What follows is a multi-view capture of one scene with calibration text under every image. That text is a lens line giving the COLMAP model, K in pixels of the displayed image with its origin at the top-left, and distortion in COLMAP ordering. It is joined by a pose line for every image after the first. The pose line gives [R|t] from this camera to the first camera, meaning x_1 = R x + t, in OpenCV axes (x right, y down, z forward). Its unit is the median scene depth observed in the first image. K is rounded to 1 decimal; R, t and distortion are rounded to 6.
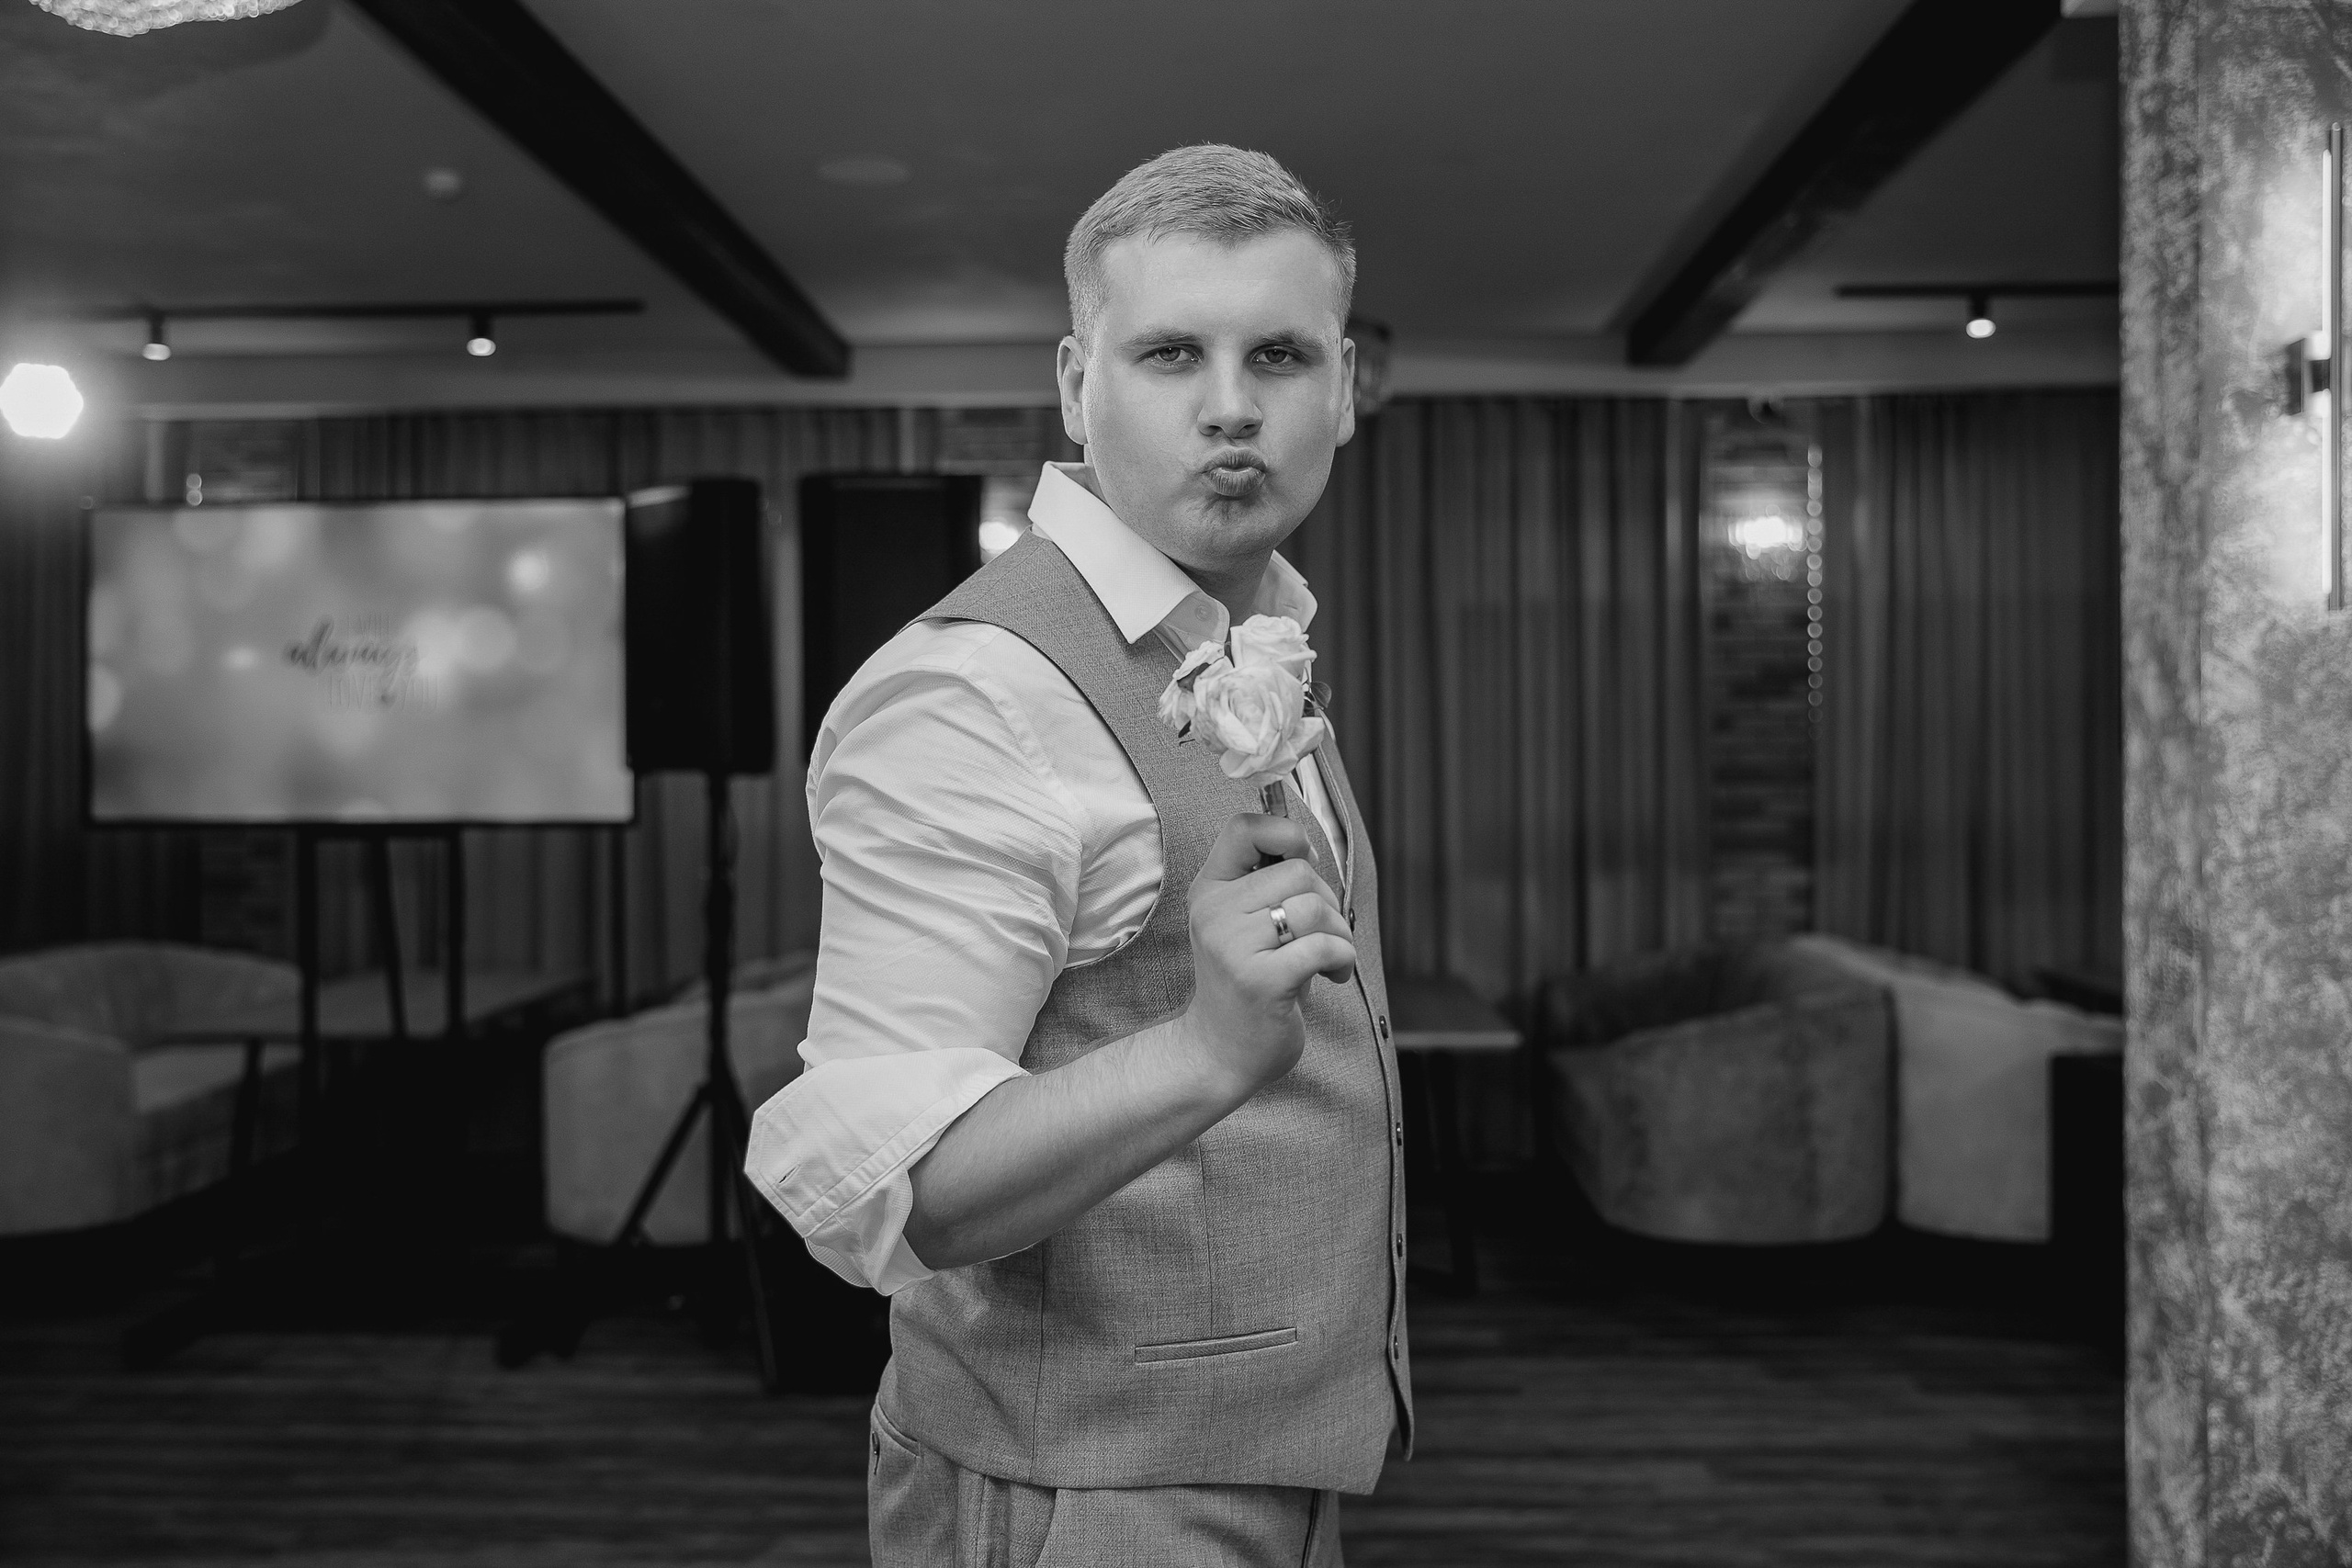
lens RADIAL K [[2078.1, 0, 1169.5], [0, 2078.1, 777.0], [0, 0, 1]] dist [-0.000063, 0.029696]
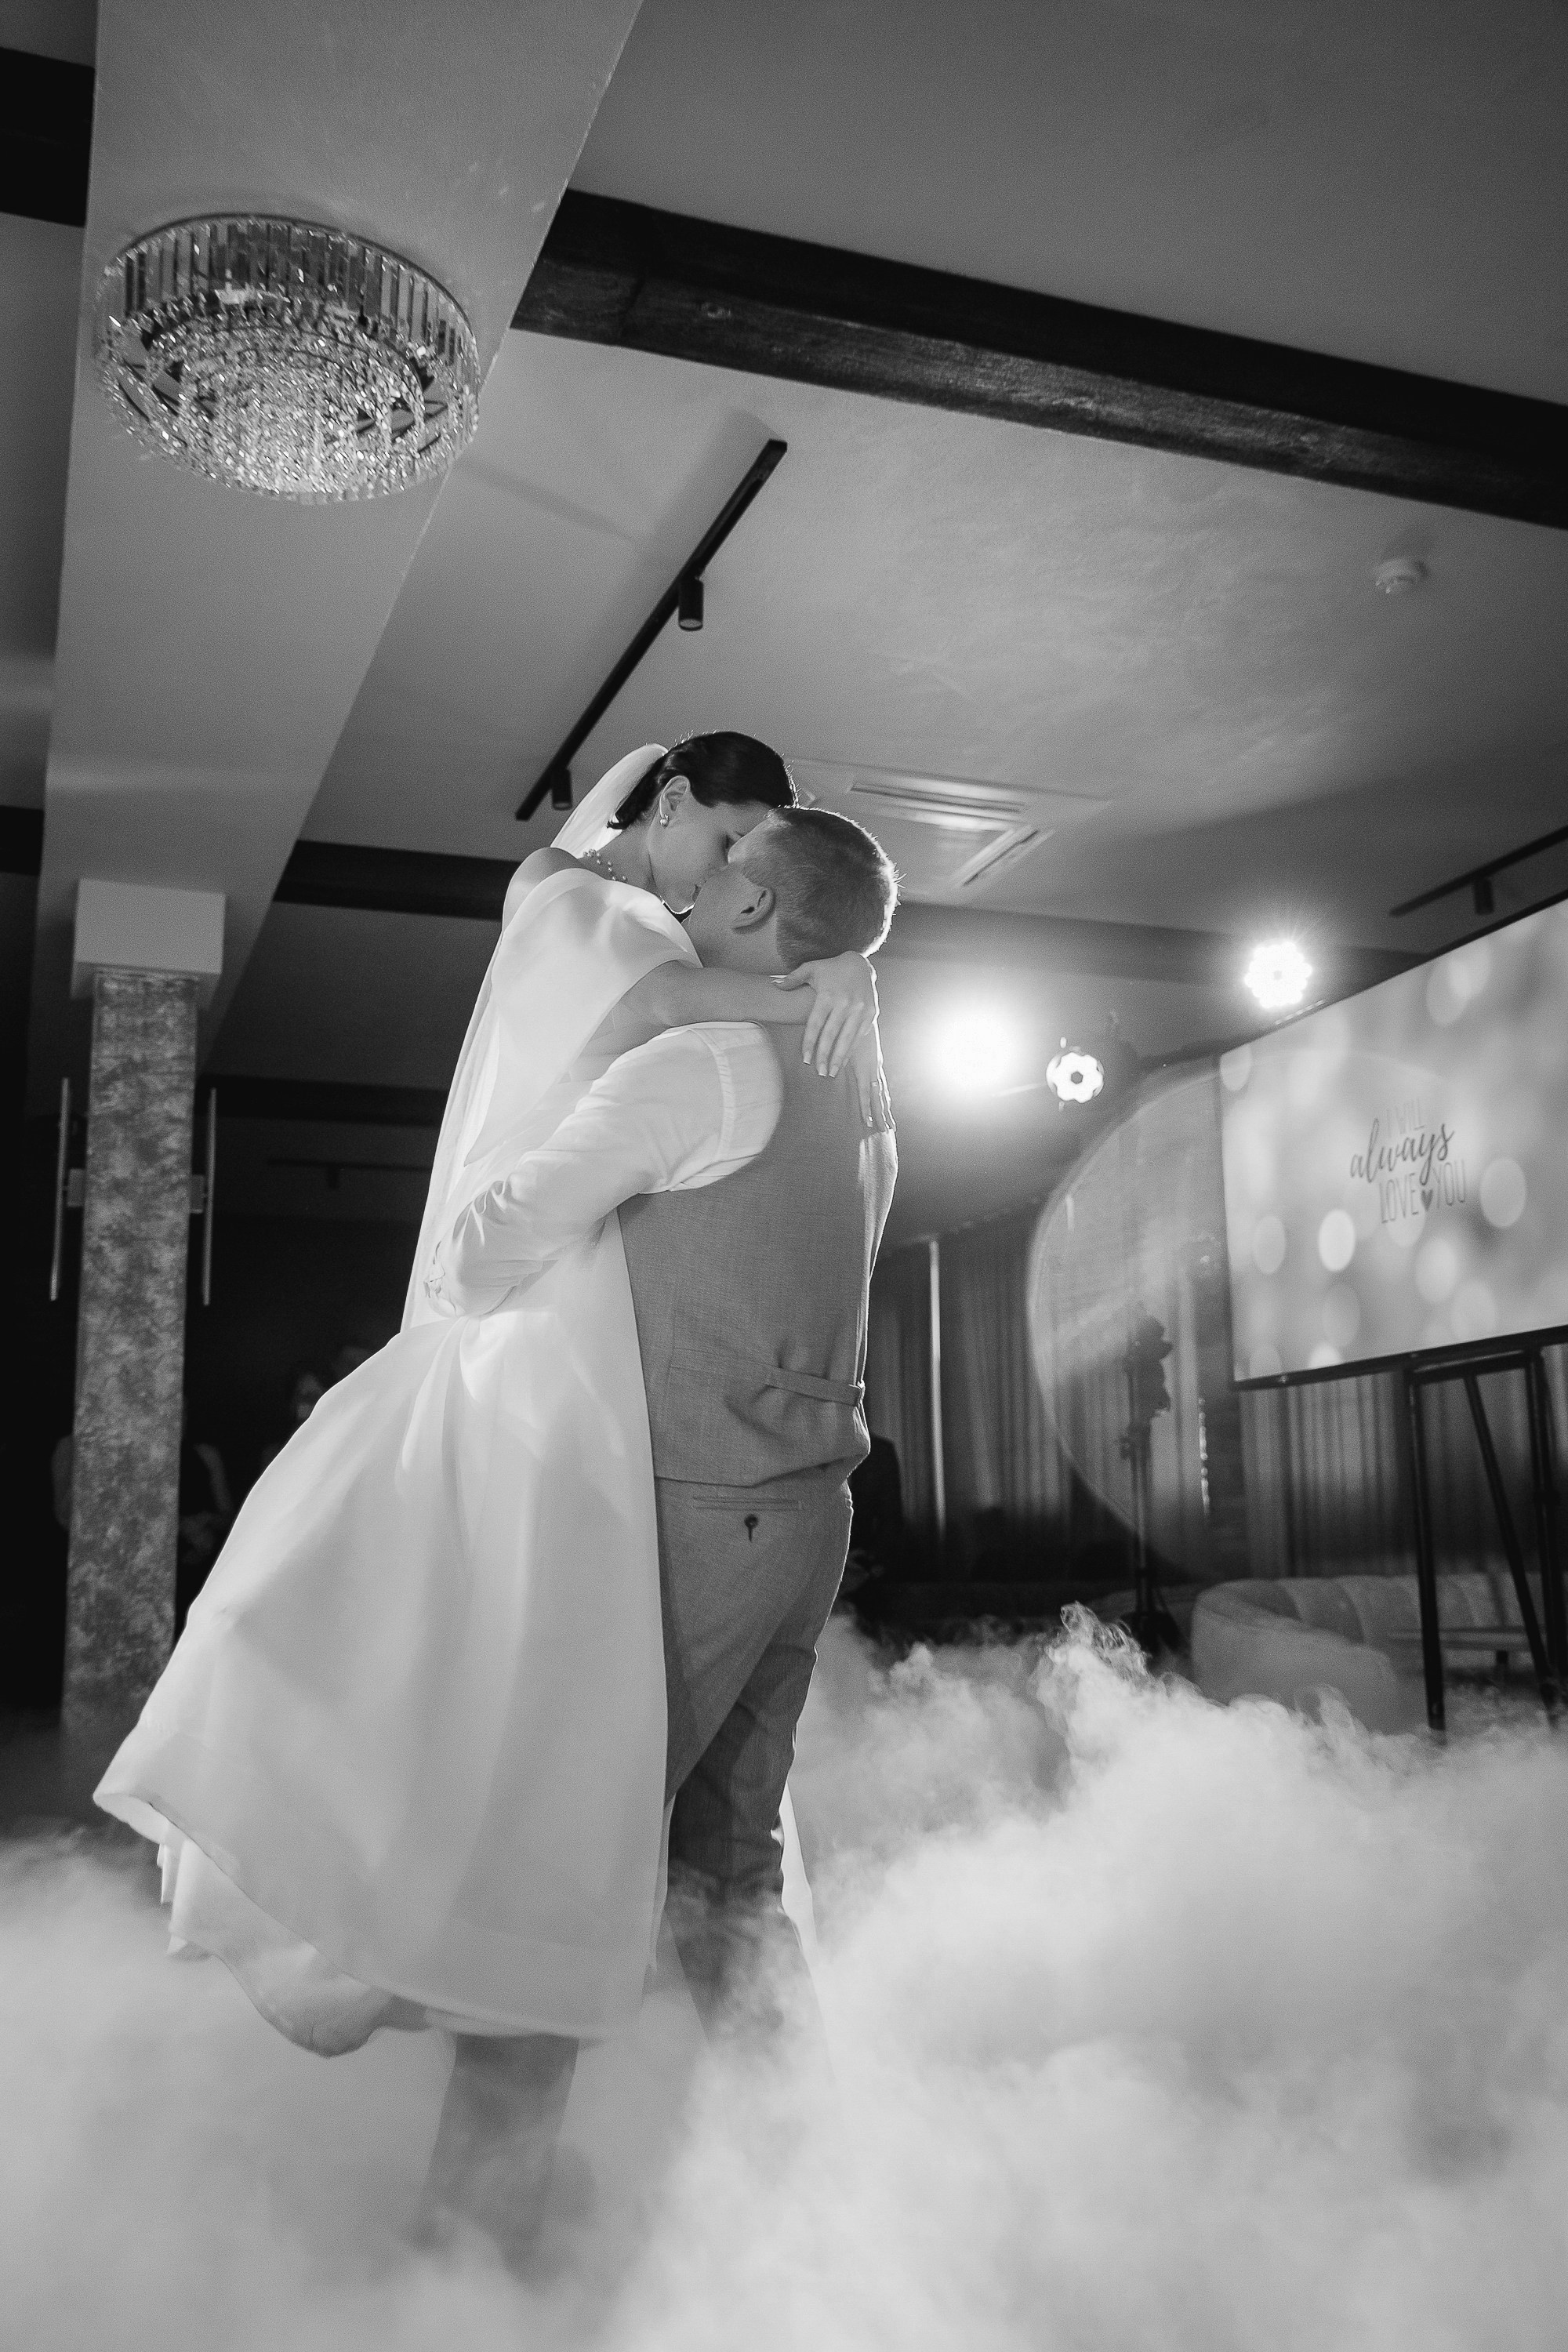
lens RADIAL K [[2065.0, 0, 762.9], [0, 2065.0, 1176.9], [0, 0, 1]] dist [-0.034536, 0.007953]
pose [[0.381099, -0.177733, -0.907290, 0.229546], [0.009033, 0.982017, -0.188577, 0.093136], [0.924490, 0.063671, 0.375851, 0.414248]]
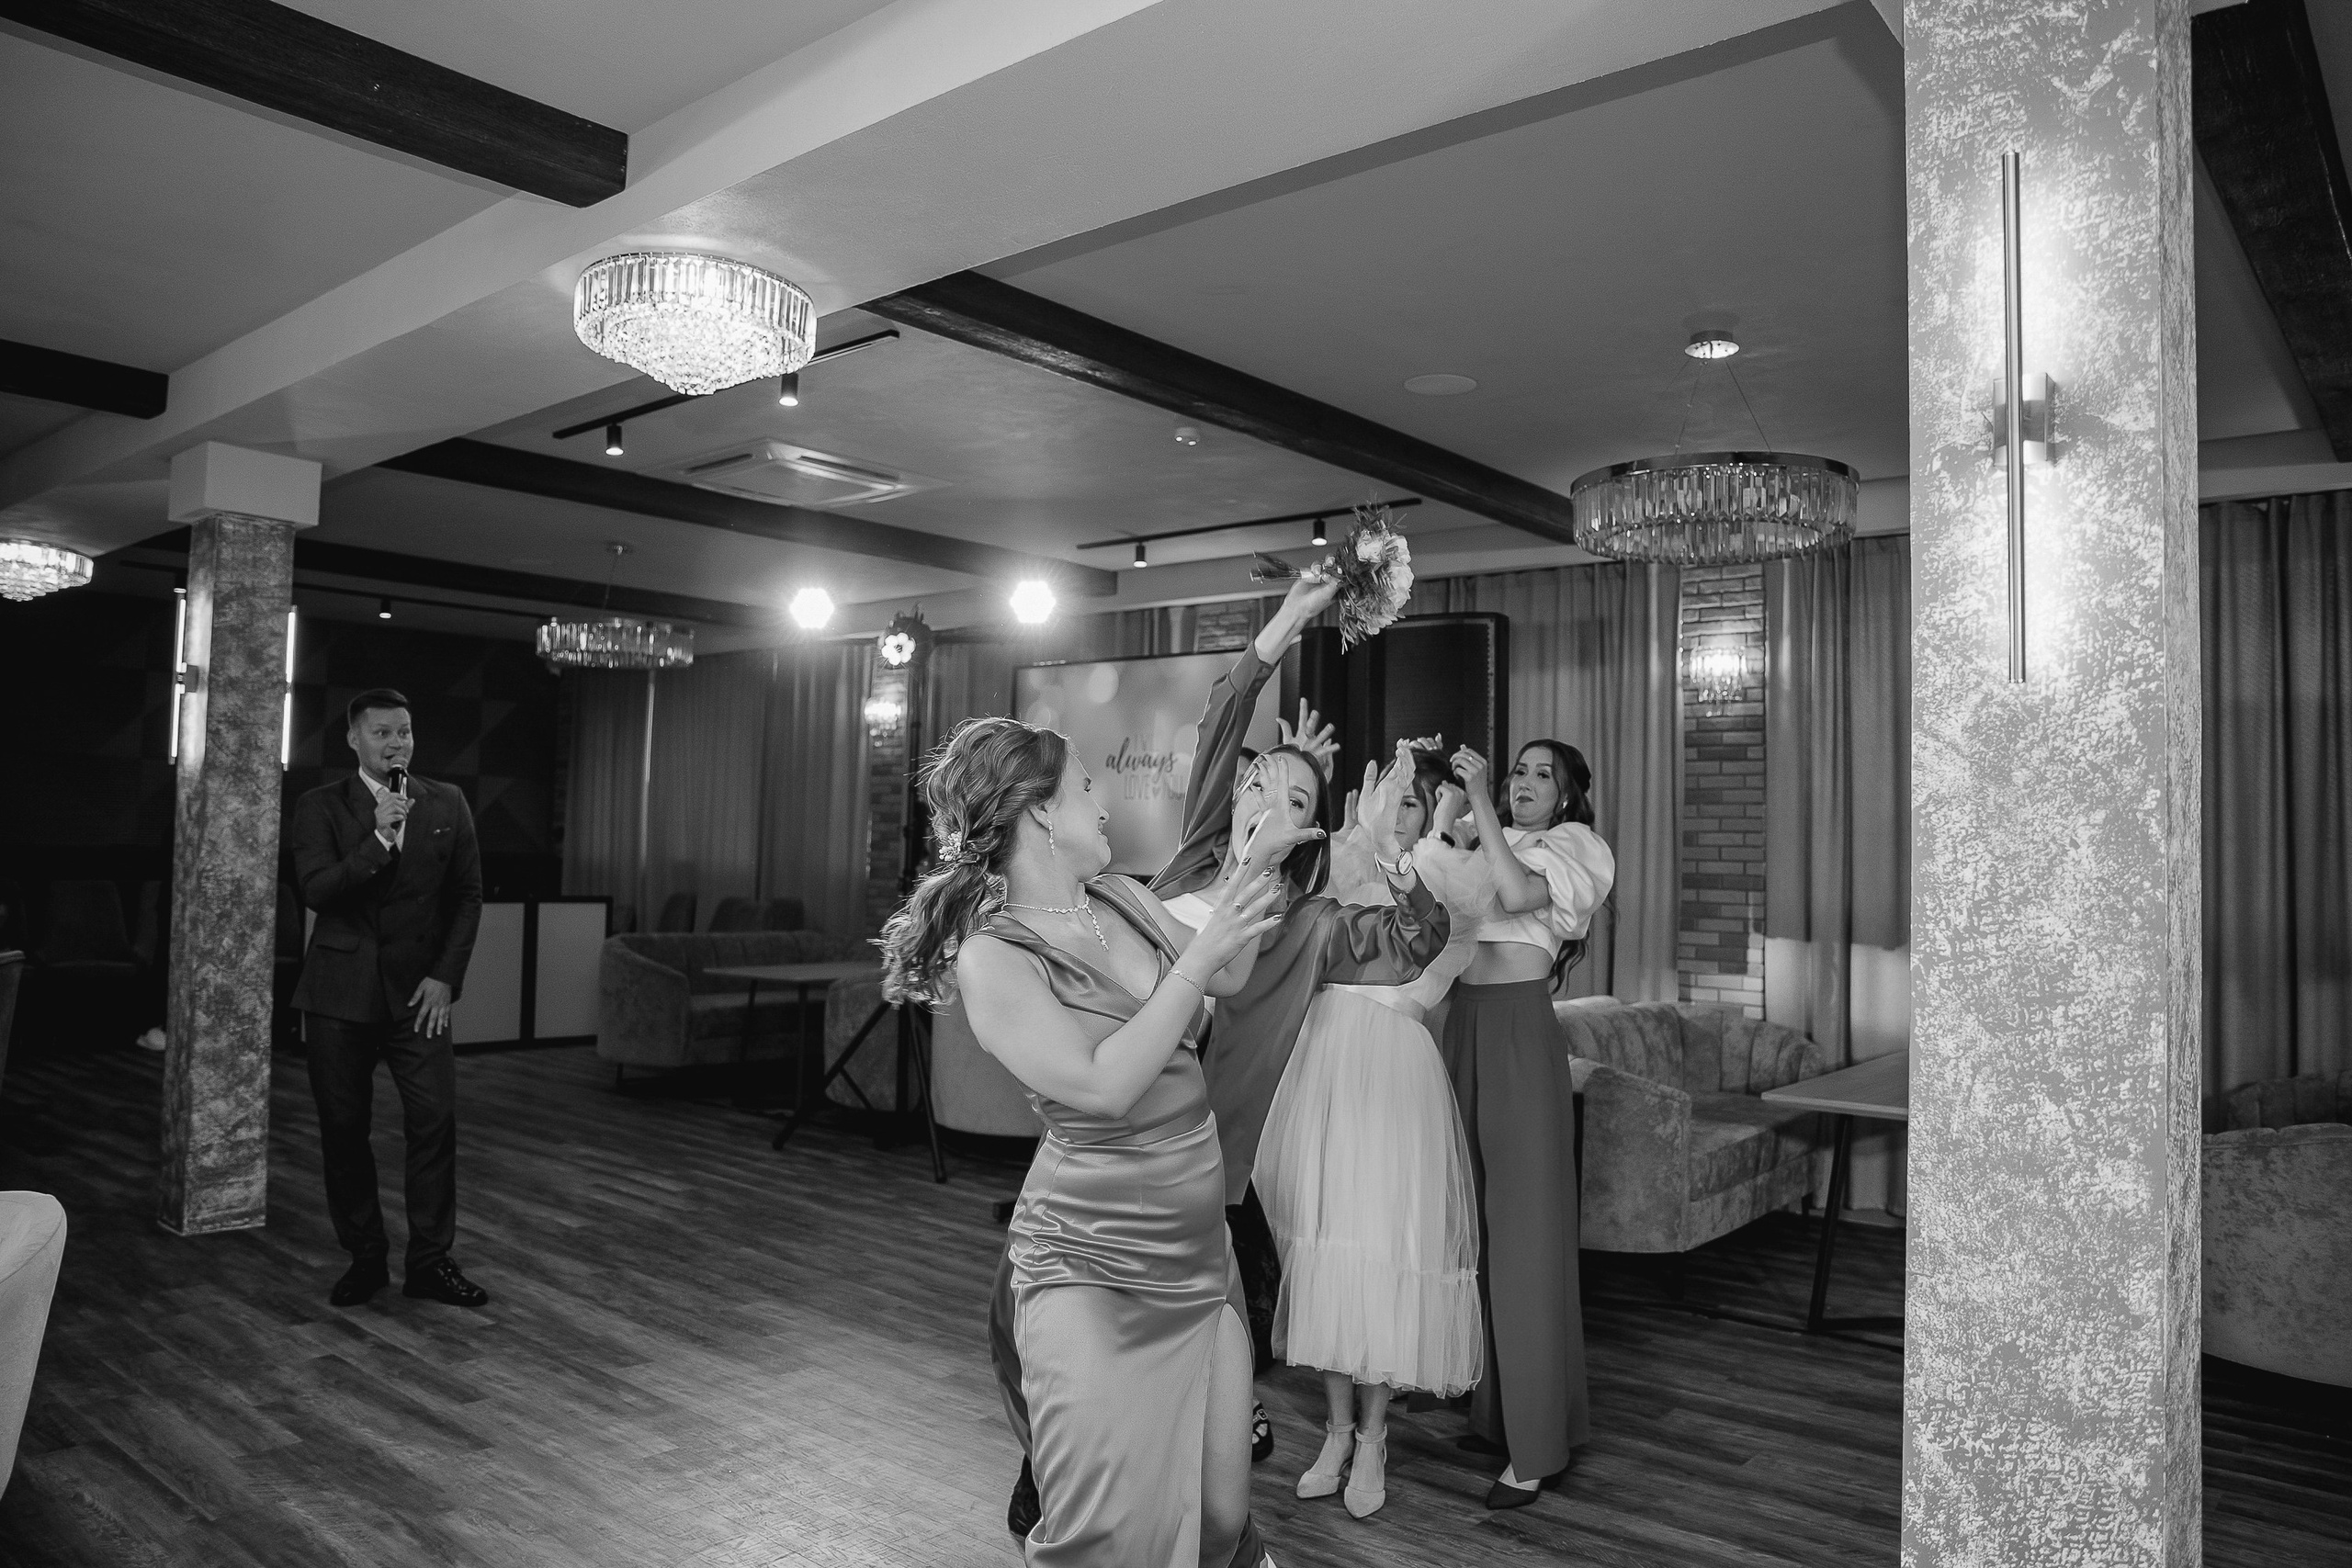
lens RADIAL K [[1641.5, 0, 1177.6], [0, 1641.5, 772.4], [0, 0, 1]] dist [-0.110732, 0.084473]
pose [[0.785612, -0.004174, -0.618706, 0.305080], [-0.031166, 0.998441, -0.046310, 0.001091], [0.617934, 0.055664, 0.784257, 0.106340]]
